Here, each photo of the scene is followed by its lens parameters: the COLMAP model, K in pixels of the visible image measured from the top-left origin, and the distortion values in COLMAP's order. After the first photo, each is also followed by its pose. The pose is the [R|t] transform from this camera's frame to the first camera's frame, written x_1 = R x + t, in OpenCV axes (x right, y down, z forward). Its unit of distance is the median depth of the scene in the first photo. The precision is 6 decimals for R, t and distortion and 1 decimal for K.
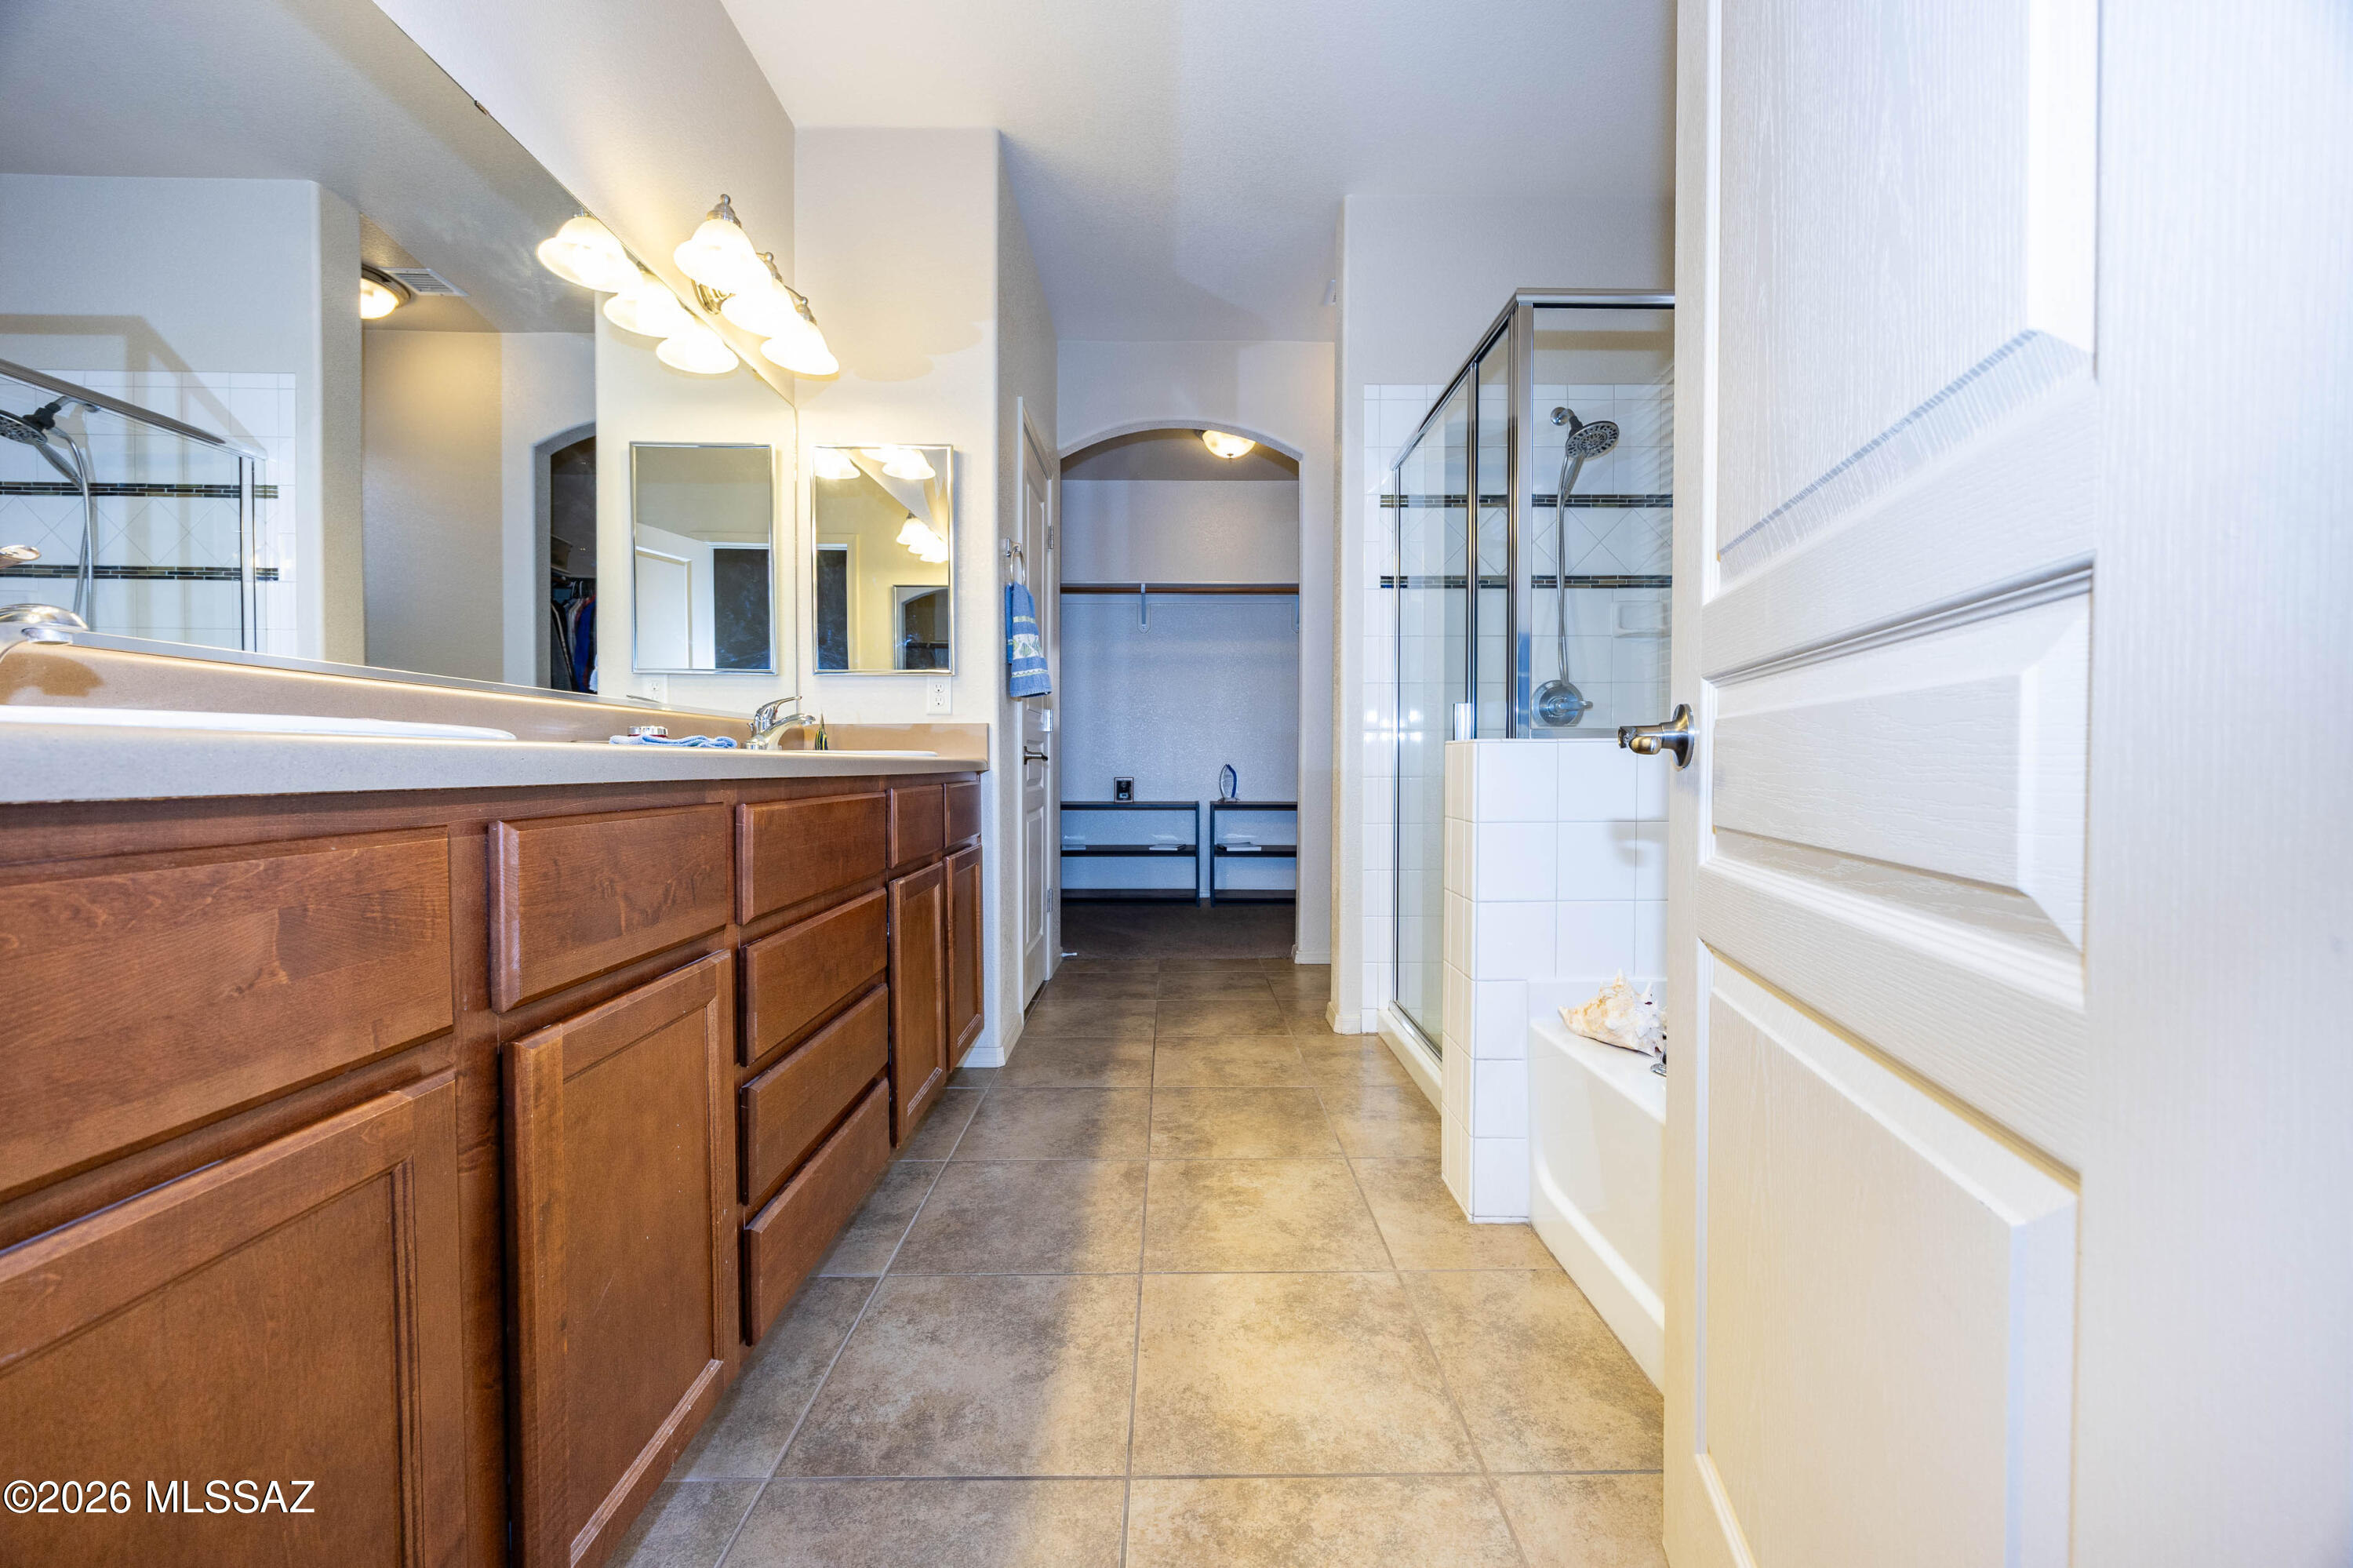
lens RADIAL K [[926.4, 0, 1179.0], [0, 926.4, 775.1], [0, 0, 1]] dist [0.000242, 0.000004]
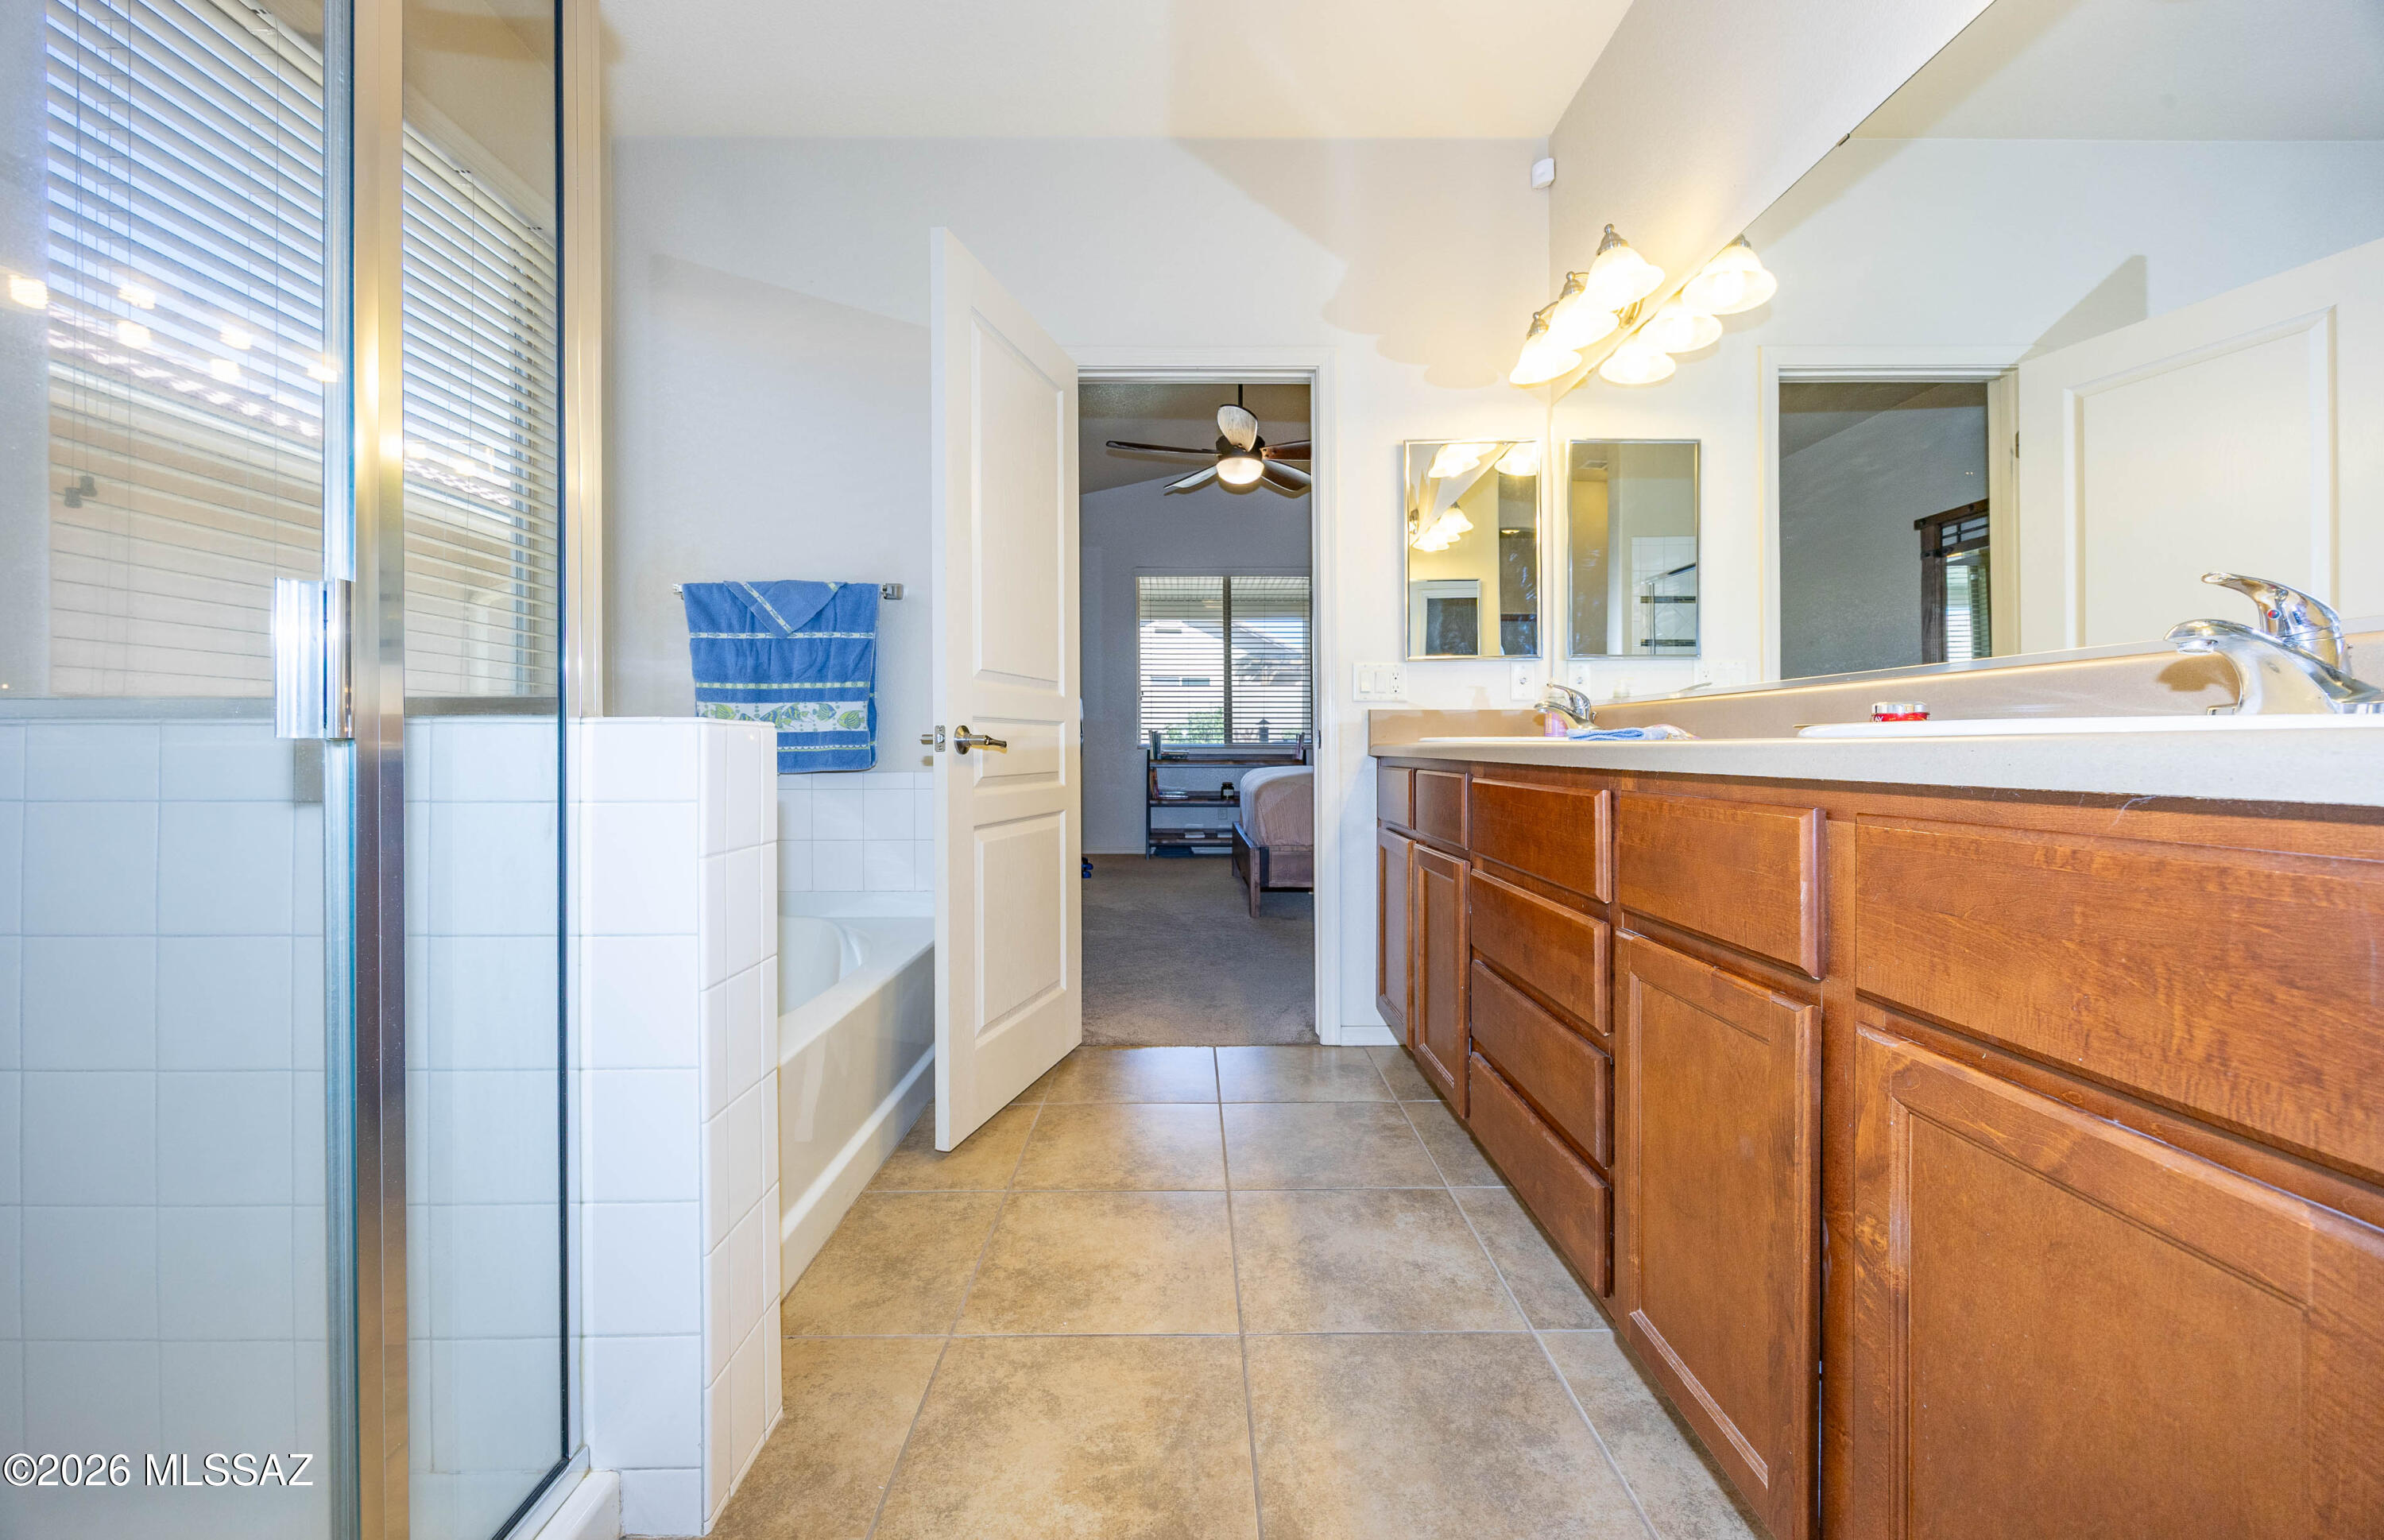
lens RADIAL K [[1383.0, 0, 1191.7], [0, 1383.0, 757.7], [0, 0, 1]] dist [0.000905, 0.000080]
pose [[-0.999978, 0.006646, 0.000441, 0.001889], [0.006654, 0.999734, 0.022100, -0.030847], [-0.000294, 0.022102, -0.999756, 1.876673]]
